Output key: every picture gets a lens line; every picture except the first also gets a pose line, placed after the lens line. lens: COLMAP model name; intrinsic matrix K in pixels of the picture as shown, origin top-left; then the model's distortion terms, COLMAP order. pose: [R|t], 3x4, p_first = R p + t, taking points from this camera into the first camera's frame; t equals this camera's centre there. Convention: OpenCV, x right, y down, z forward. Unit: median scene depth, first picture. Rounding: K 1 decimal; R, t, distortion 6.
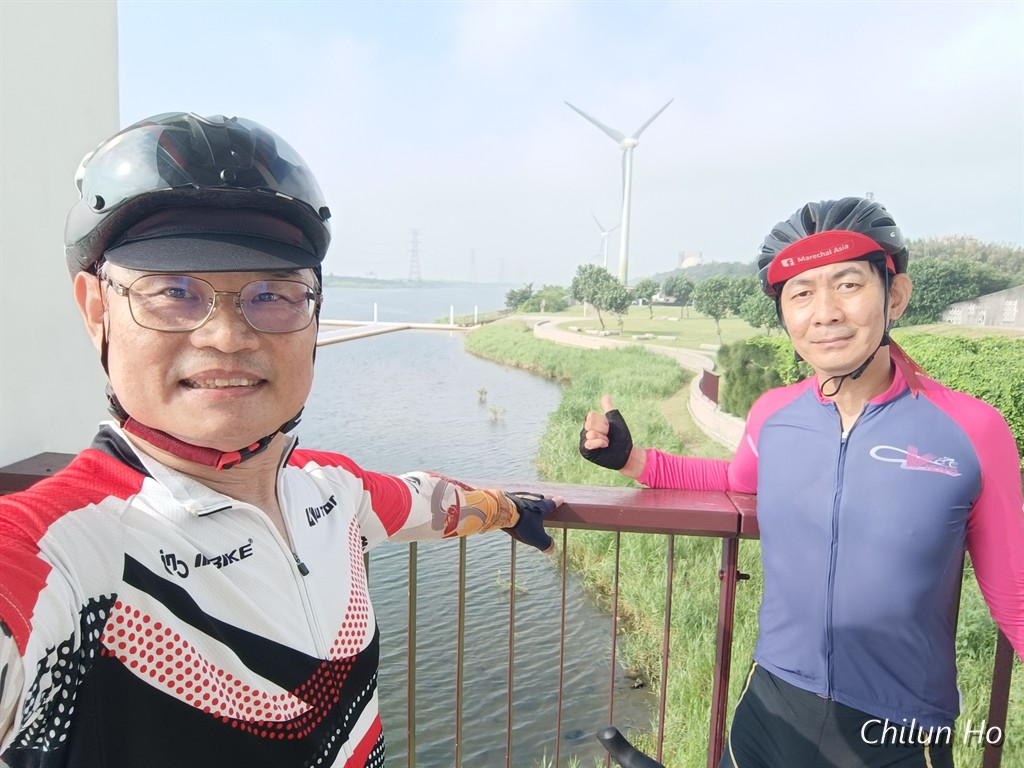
lens RADIAL K [[760.8, 0, 508.6], [0, 760.8, 385.9], [0, 0, 1]] dist [0.065282, -0.138903]
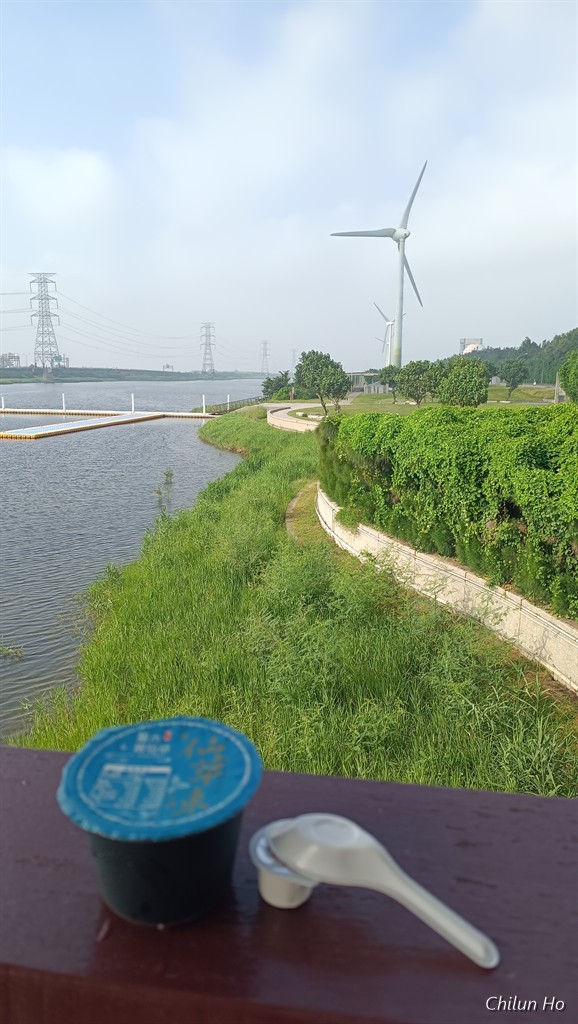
lens RADIAL K [[711.5, 0, 287.4], [0, 711.5, 522.9], [0, 0, 1]] dist [0.049819, -0.063175]
pose [[0.999260, -0.012582, -0.036353, 0.109587], [0.015163, 0.997316, 0.071631, 0.004788], [0.035354, -0.072129, 0.996769, 0.006166]]
